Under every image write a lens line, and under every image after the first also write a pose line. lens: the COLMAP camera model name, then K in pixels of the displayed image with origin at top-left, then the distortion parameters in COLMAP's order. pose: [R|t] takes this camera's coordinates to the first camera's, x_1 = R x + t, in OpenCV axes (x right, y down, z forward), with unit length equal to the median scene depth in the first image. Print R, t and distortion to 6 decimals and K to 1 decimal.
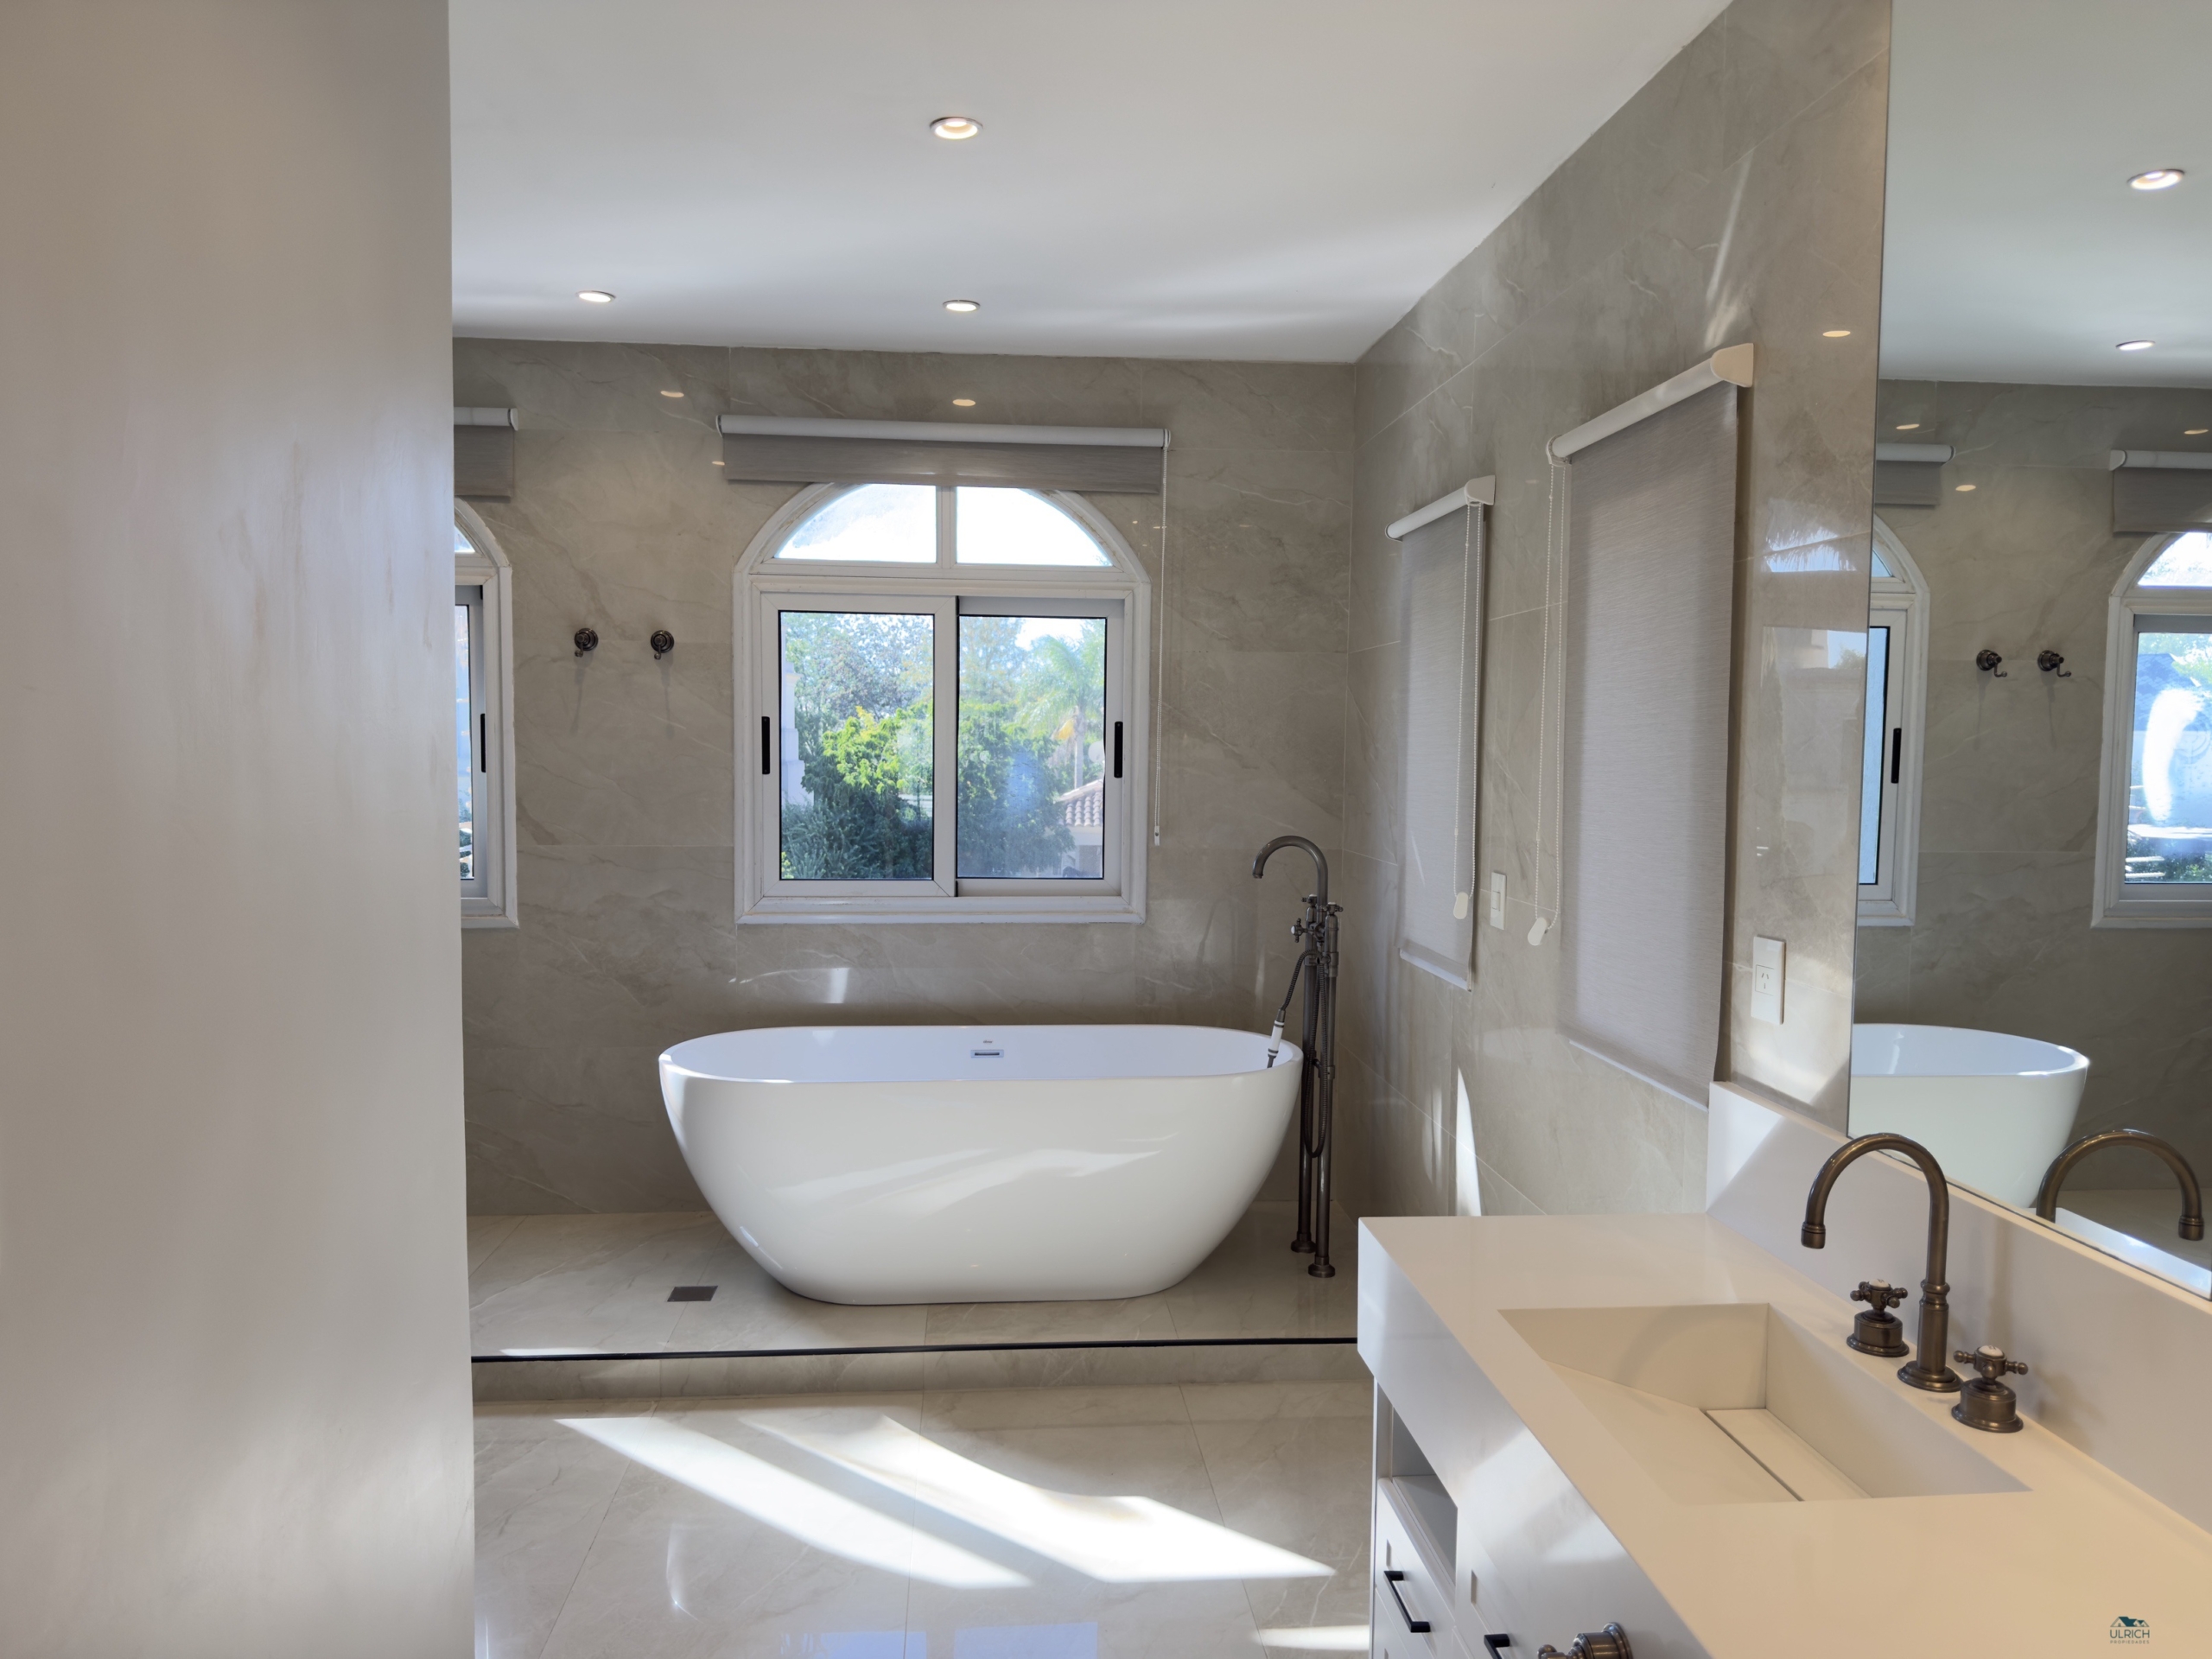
lens RADIAL K [[1583.4, 0, 1084.8], [0, 1583.4, 845.8], [0, 0, 1]] dist [0.088842, -0.105011]
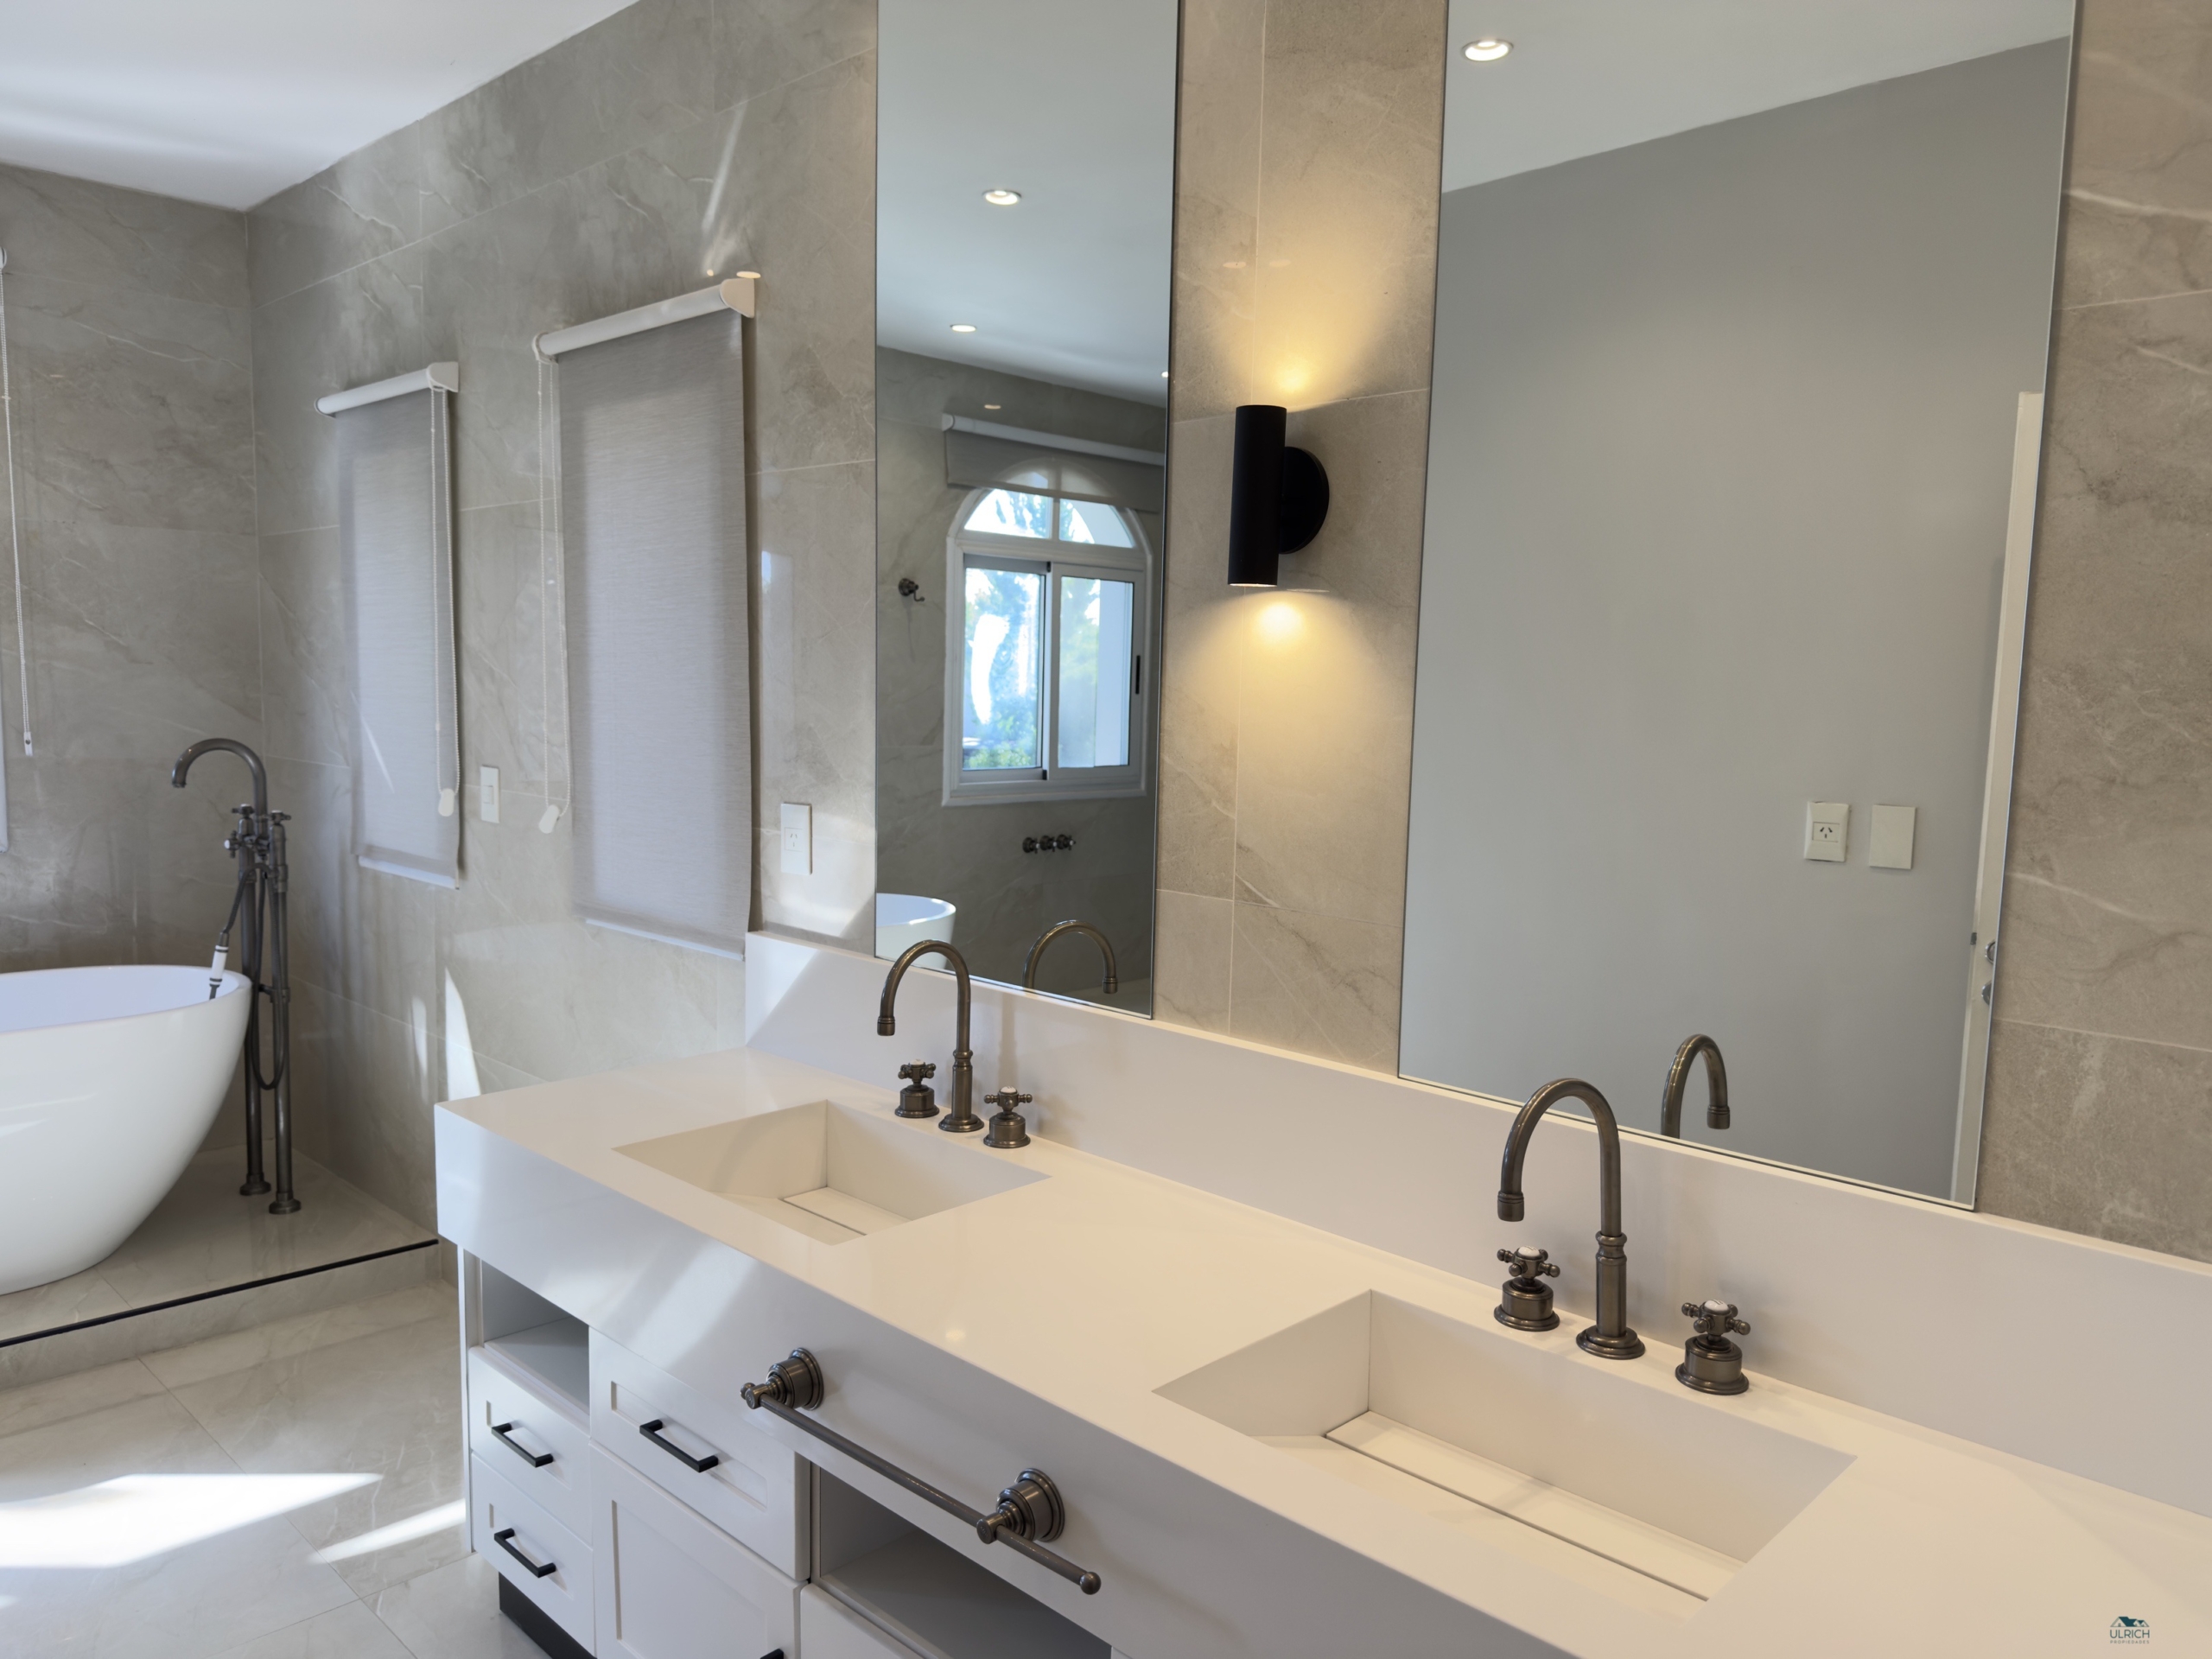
lens RADIAL K [[1583.4, 0, 1121.6], [0, 1583.4, 851.8], [0, 0, 1]] dist [0.088842, -0.105011]
pose [[0.758134, -0.062358, 0.649111, -0.096931], [0.026587, 0.997545, 0.064779, 0.015461], [-0.651557, -0.031853, 0.757931, -0.024507]]
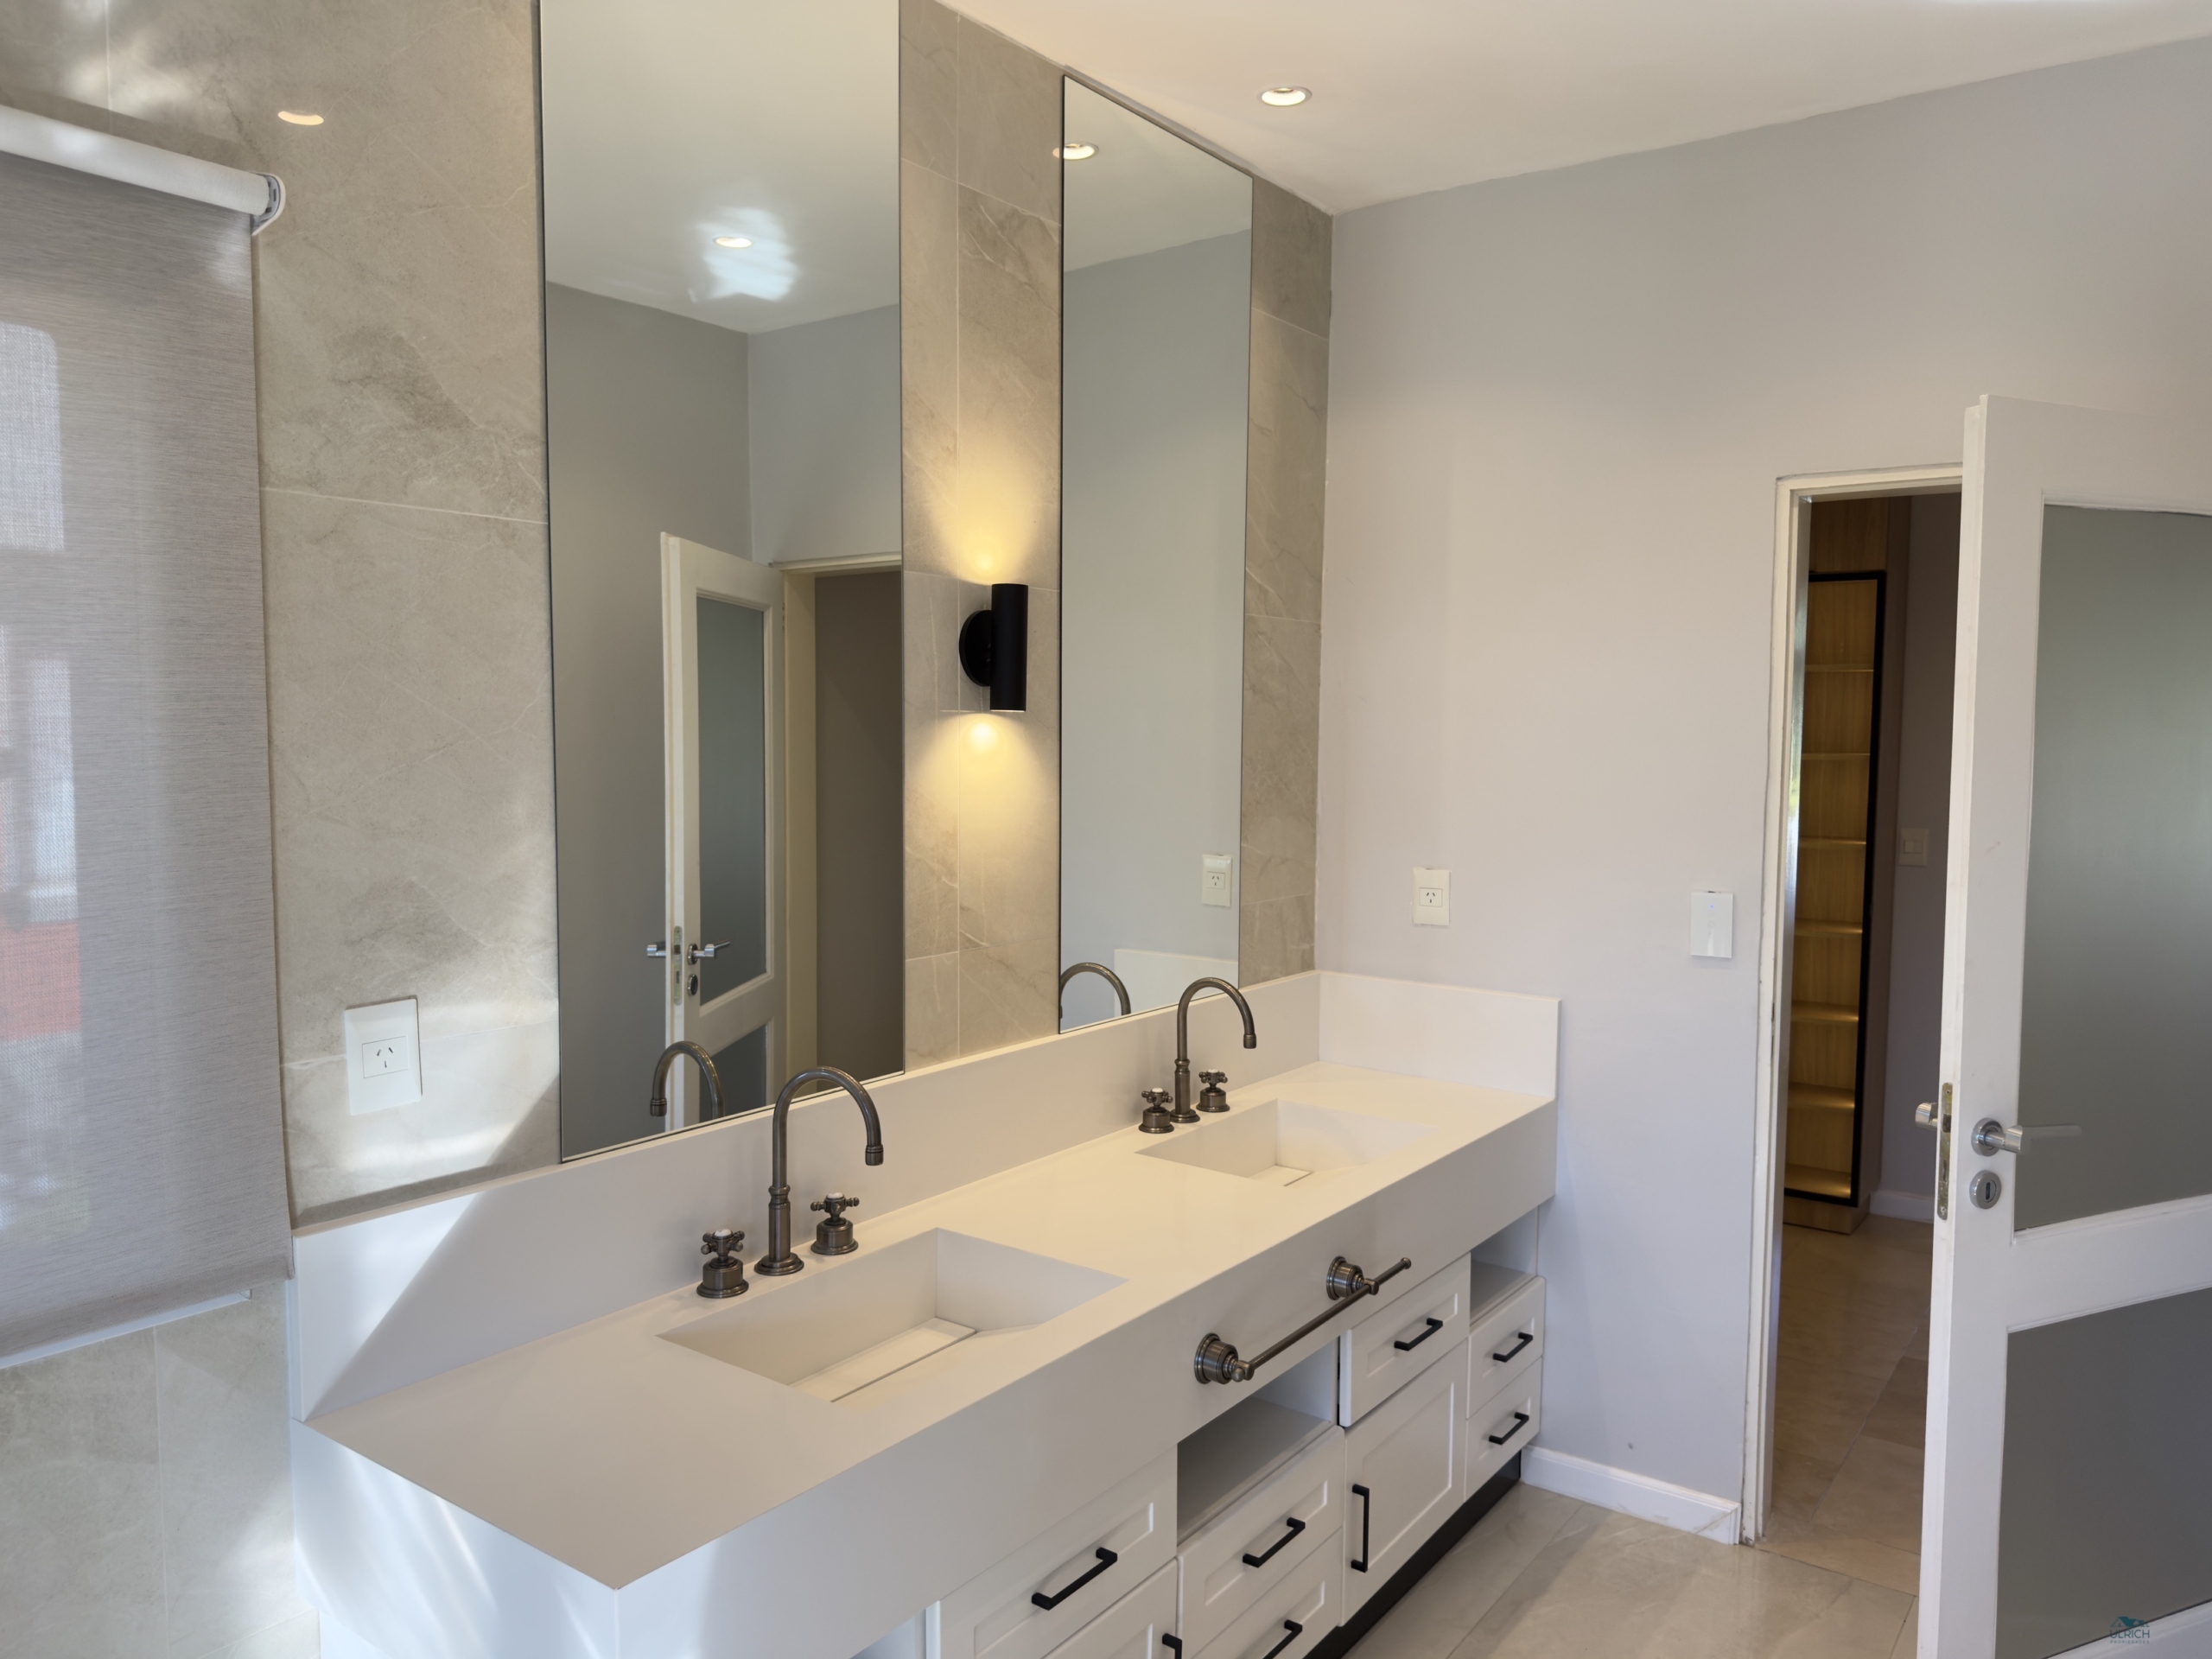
lens RADIAL K [[1583.4, 0, 1097.9], [0, 1583.4, 835.5], [0, 0, 1]] dist [0.088842, -0.105011]
pose [[-0.756633, -0.050127, 0.651916, -0.216867], [0.037586, 0.992073, 0.119906, -0.066000], [-0.652759, 0.115228, -0.748751, 0.868420]]
